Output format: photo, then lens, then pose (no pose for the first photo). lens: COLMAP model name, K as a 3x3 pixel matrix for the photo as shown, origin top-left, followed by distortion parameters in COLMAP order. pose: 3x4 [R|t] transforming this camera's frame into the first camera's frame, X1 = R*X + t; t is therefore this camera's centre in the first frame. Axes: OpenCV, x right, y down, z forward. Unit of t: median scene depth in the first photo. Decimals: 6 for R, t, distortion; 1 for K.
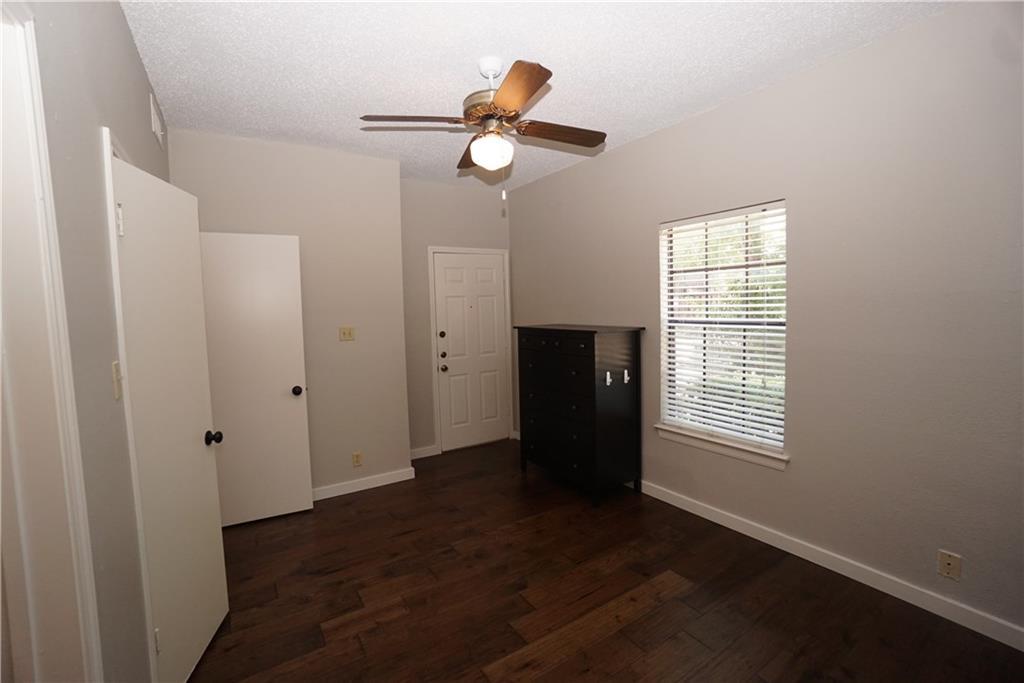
lens RADIAL K [[448.7, 0, 504.4], [0, 448.7, 331.8], [0, 0, 1]] dist [-0.072383, 0.026351]
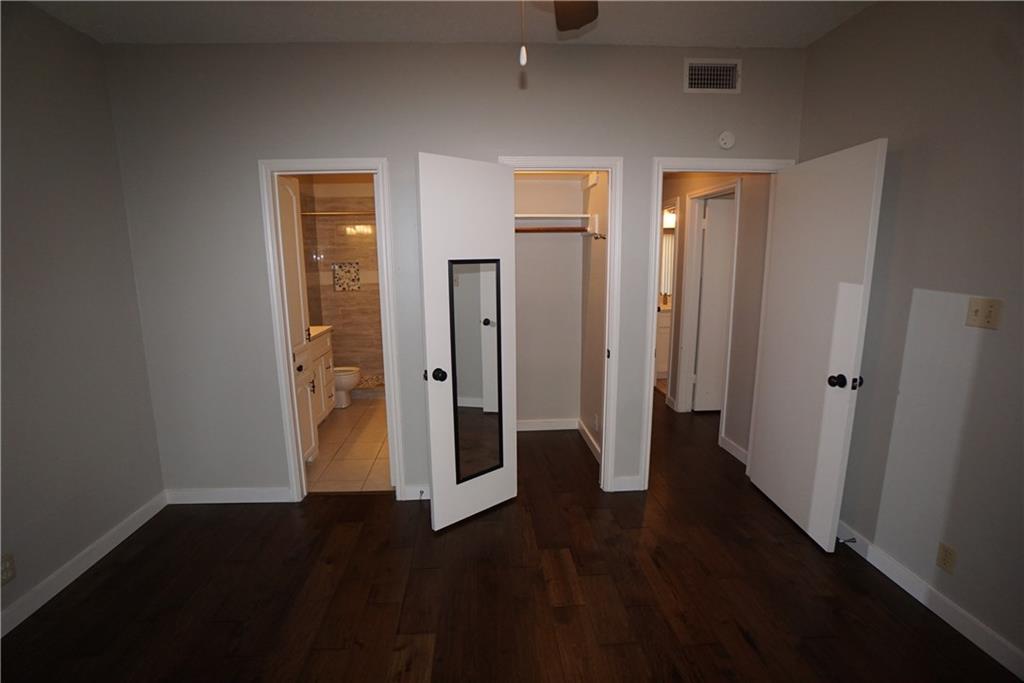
lens RADIAL K [[448.7, 0, 504.4], [0, 448.7, 331.8], [0, 0, 1]] dist [-0.072383, 0.026351]
pose [[-0.489363, 0.173645, -0.854617, 0.523538], [-0.028258, 0.976304, 0.214551, -0.104217], [0.871622, 0.129144, -0.472860, 1.318109]]
